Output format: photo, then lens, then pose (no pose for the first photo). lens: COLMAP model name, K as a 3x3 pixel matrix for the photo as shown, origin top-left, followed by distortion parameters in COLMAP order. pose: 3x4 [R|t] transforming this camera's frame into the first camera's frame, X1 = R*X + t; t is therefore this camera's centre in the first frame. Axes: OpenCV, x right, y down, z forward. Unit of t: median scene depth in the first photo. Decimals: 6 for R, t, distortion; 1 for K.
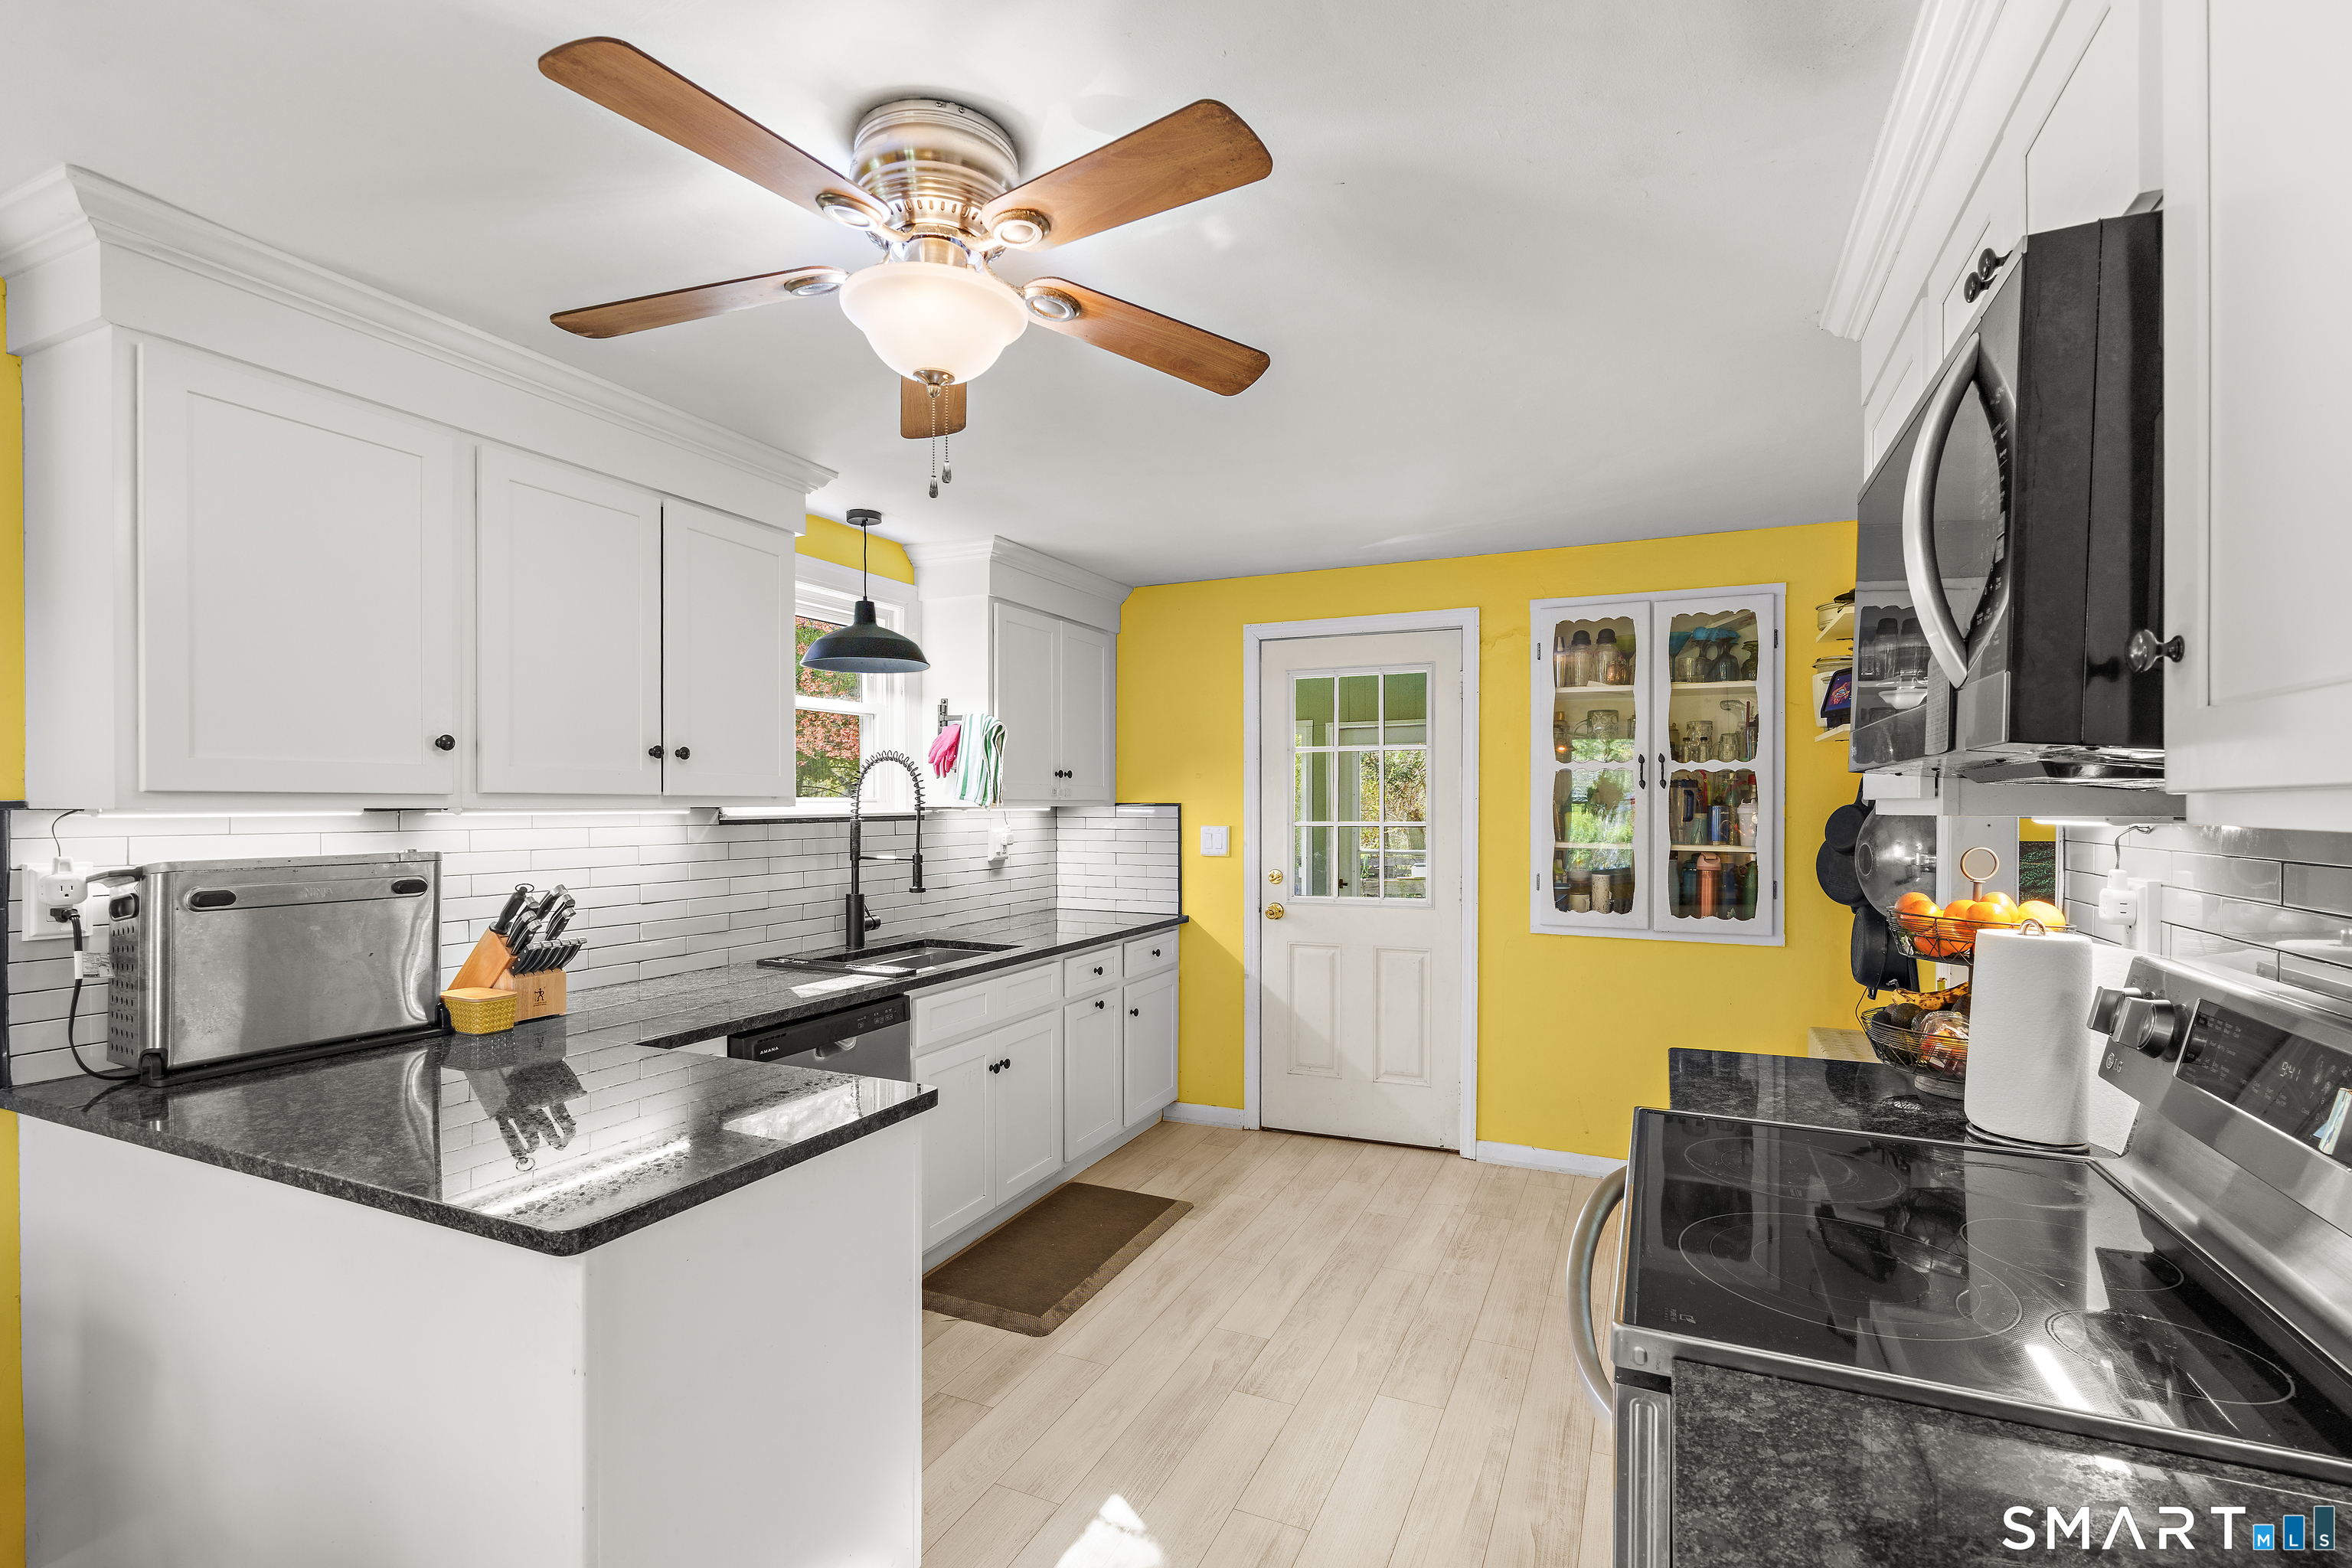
lens RADIAL K [[1074.3, 0, 1162.4], [0, 1074.3, 828.1], [0, 0, 1]] dist [-0.016121, 0.008814]
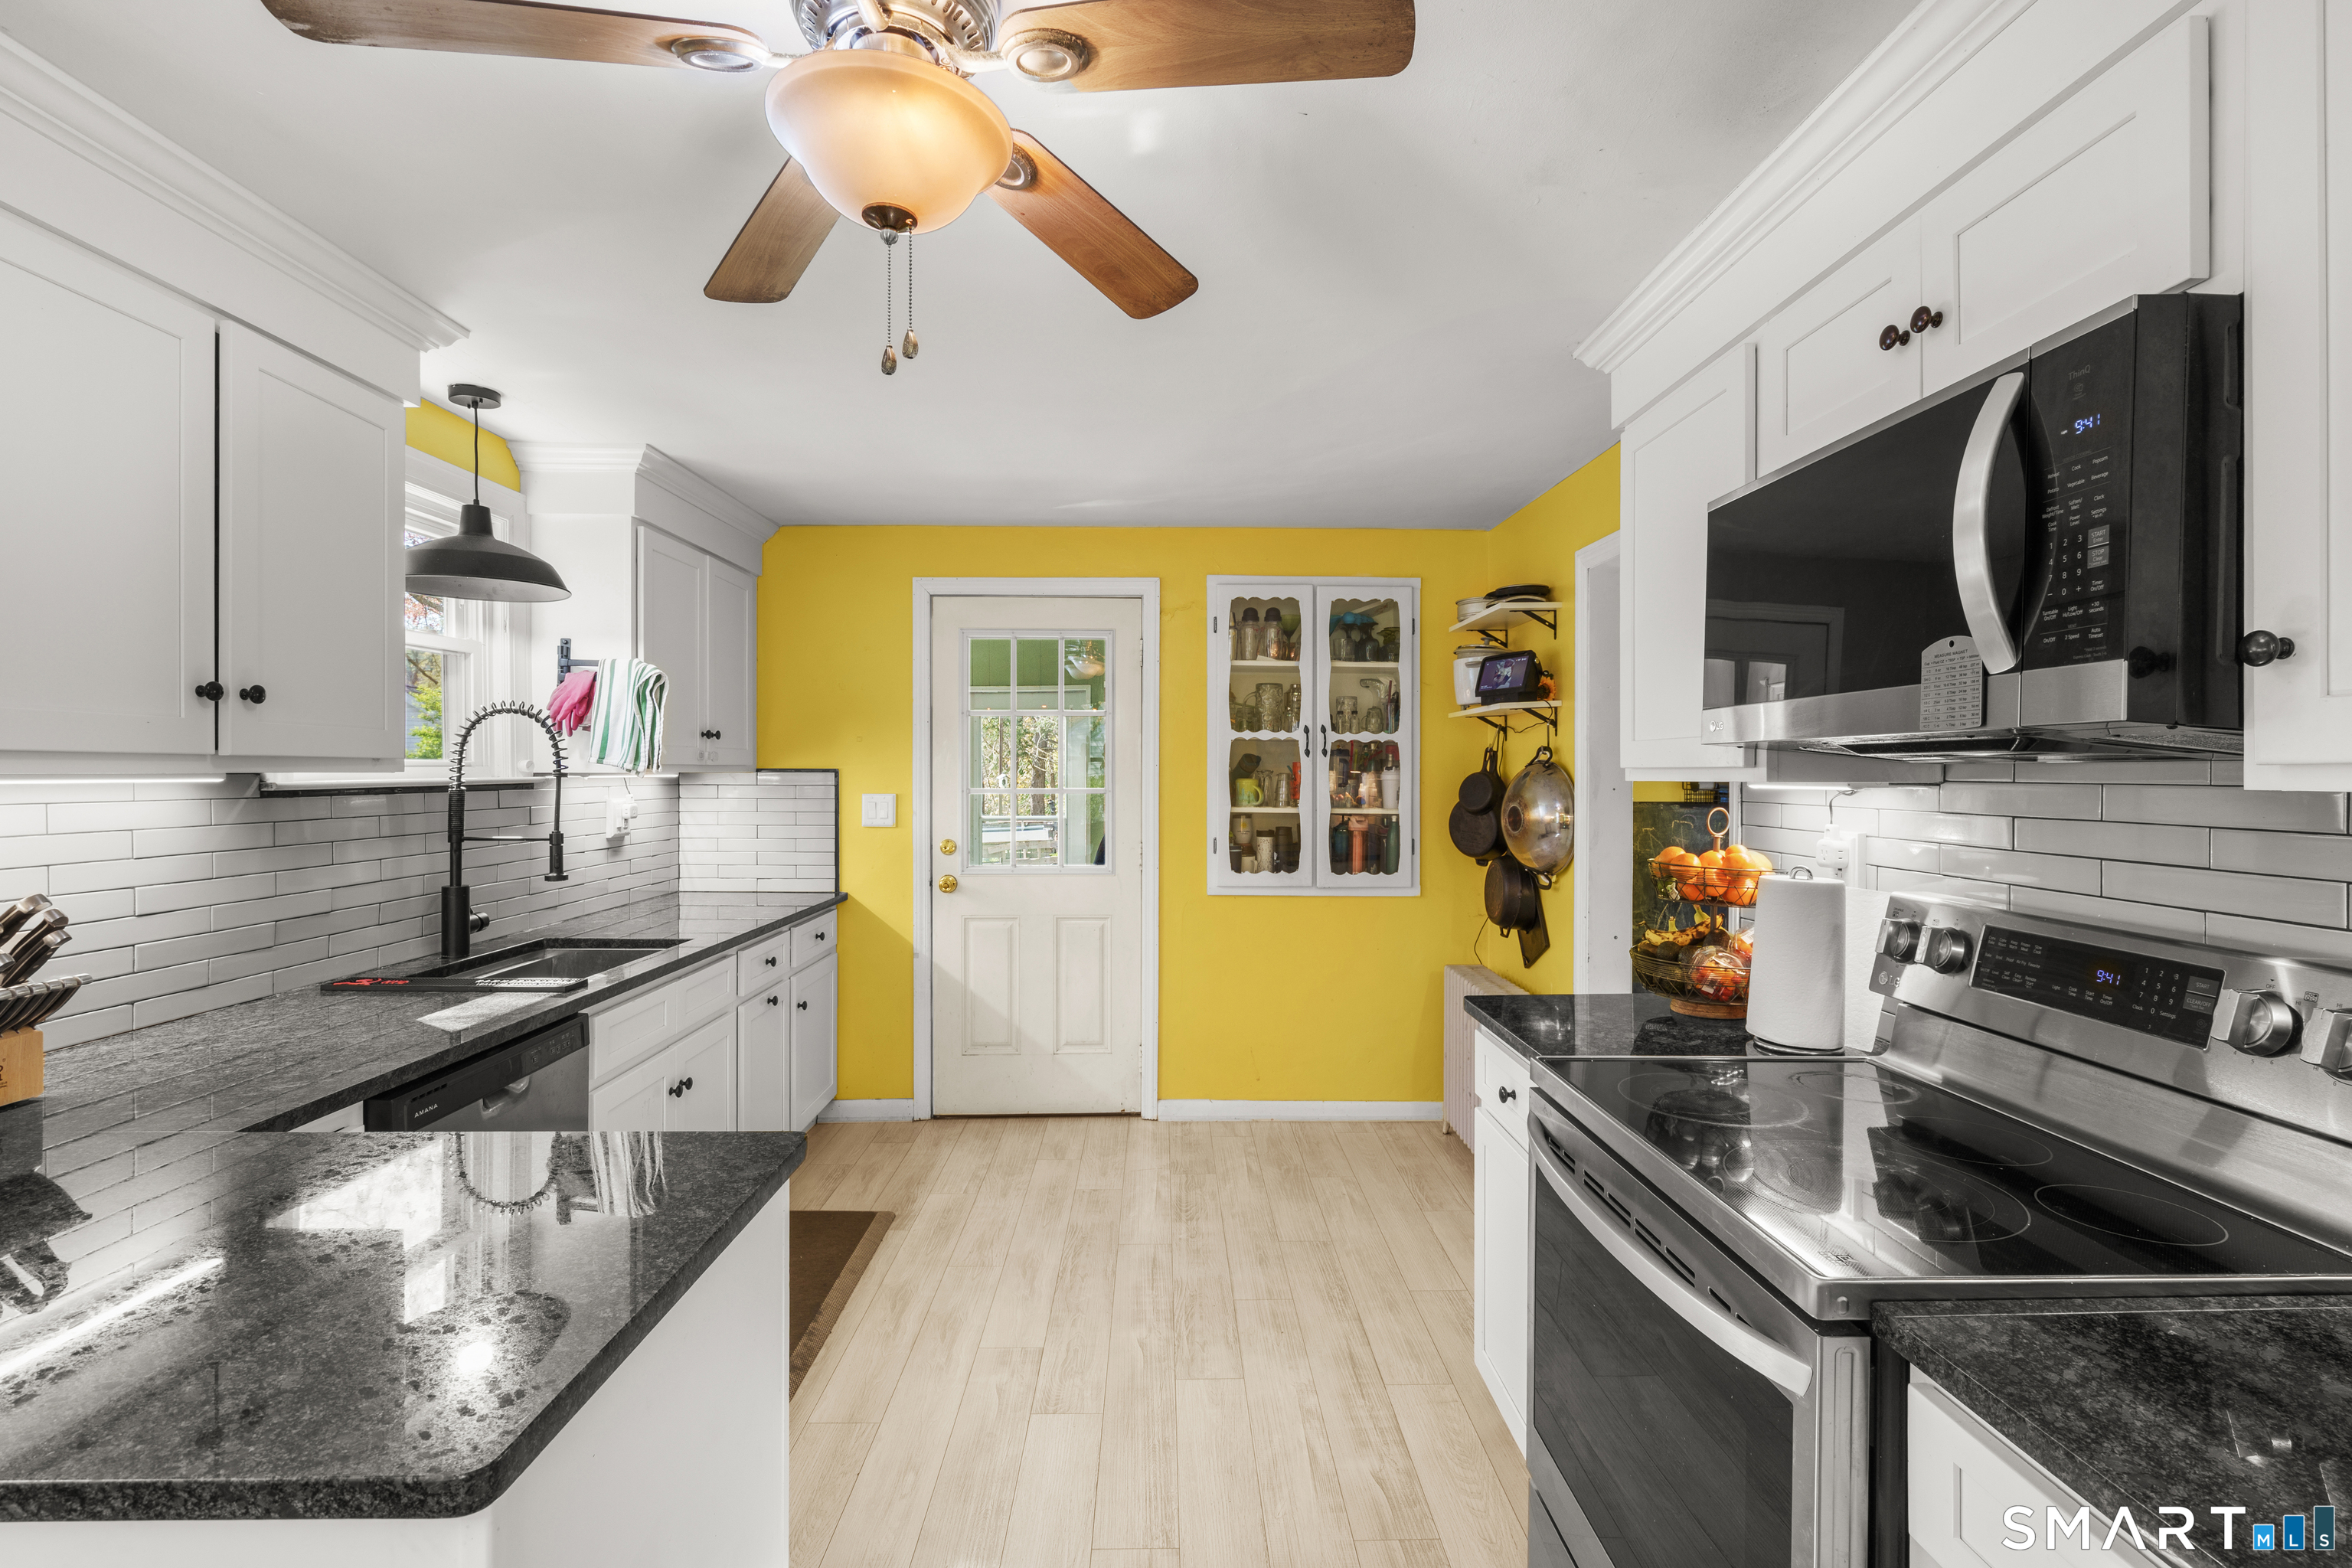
lens RADIAL K [[1063.4, 0, 1171.4], [0, 1063.4, 787.9], [0, 0, 1]] dist [-0.012890, 0.008472]
pose [[0.899825, -0.004646, 0.436226, -0.148357], [0.007285, 0.999964, -0.004376, -0.001695], [-0.436190, 0.007115, 0.899826, 0.090738]]
